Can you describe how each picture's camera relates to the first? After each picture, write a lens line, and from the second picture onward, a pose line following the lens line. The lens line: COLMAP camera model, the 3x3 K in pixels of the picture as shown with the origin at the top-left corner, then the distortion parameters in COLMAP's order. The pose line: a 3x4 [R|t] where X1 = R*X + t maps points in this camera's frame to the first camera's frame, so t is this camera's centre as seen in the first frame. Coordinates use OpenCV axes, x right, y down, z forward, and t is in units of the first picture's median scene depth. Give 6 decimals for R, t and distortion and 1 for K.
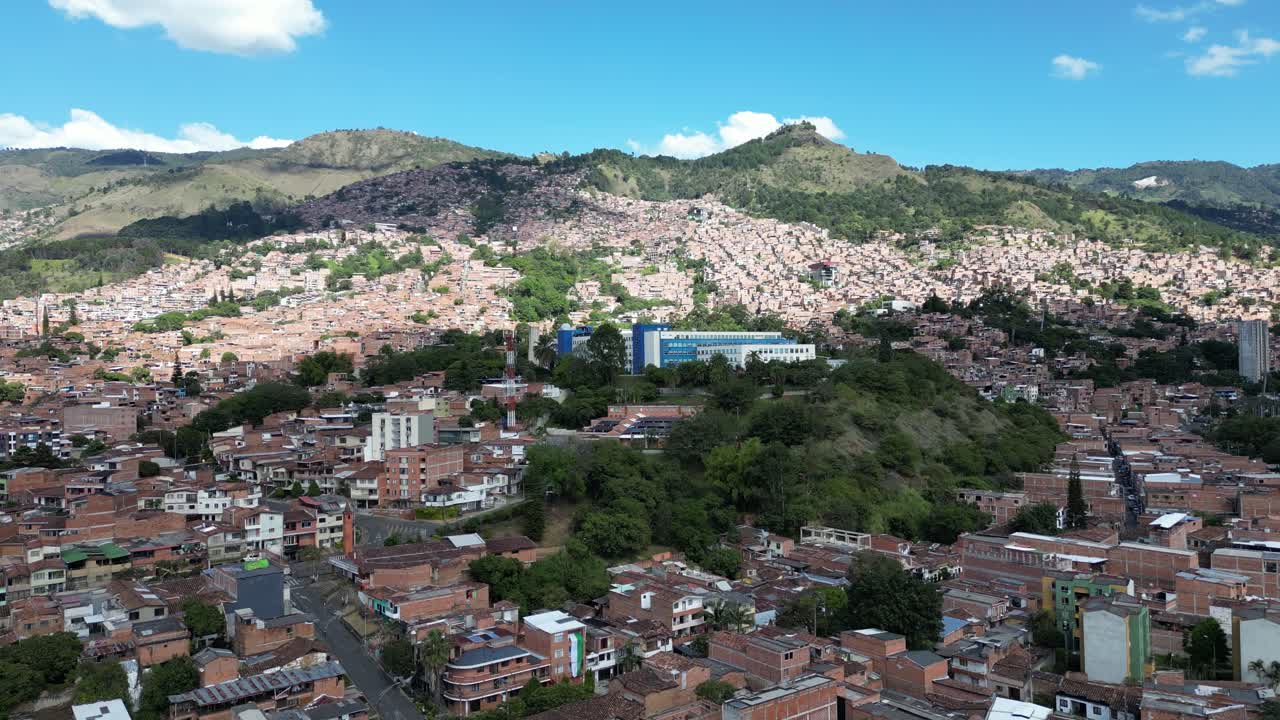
lens RADIAL K [[913.4, 0, 640.0], [0, 913.4, 360.0], [0, 0, 1]] dist [0.098294, -0.161028]
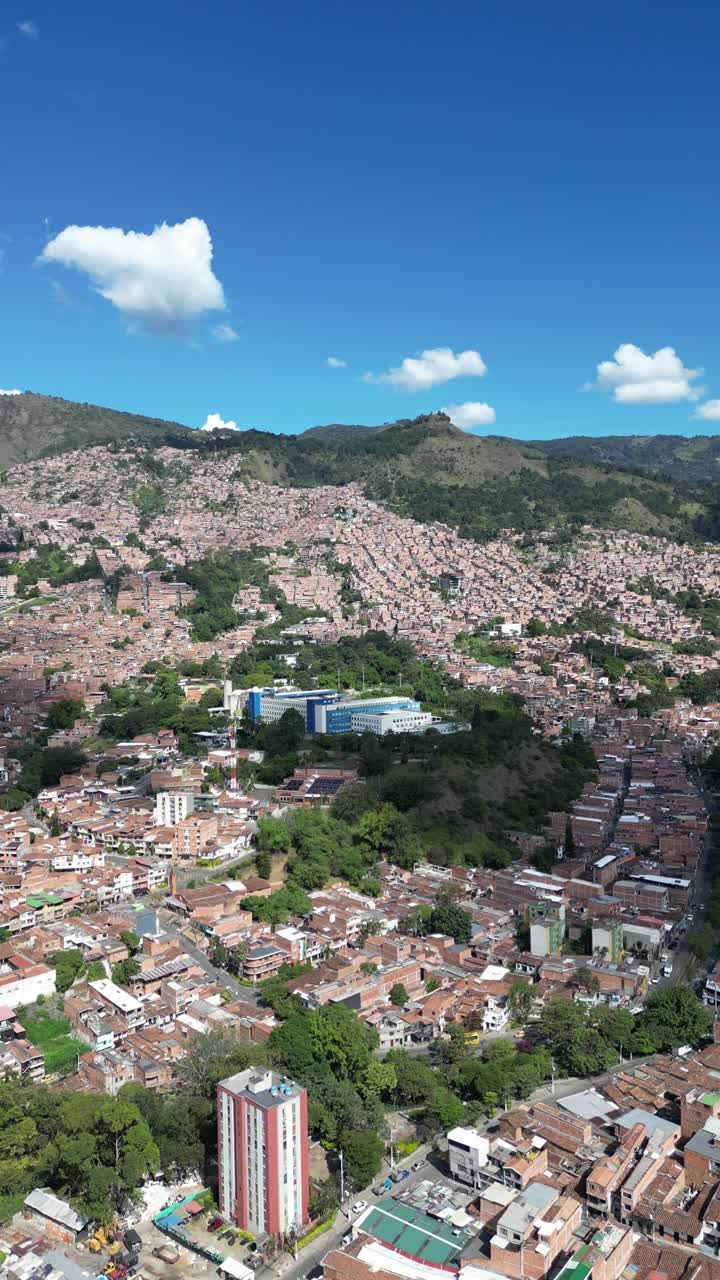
lens RADIAL K [[913.4, 0, 360.0], [0, 913.4, 640.0], [0, 0, 1]] dist [0.098294, -0.161028]
pose [[0.996319, -0.002026, 0.085695, -0.017704], [-0.001712, 0.999051, 0.043531, -0.072683], [-0.085702, -0.043518, 0.995370, -0.163564]]
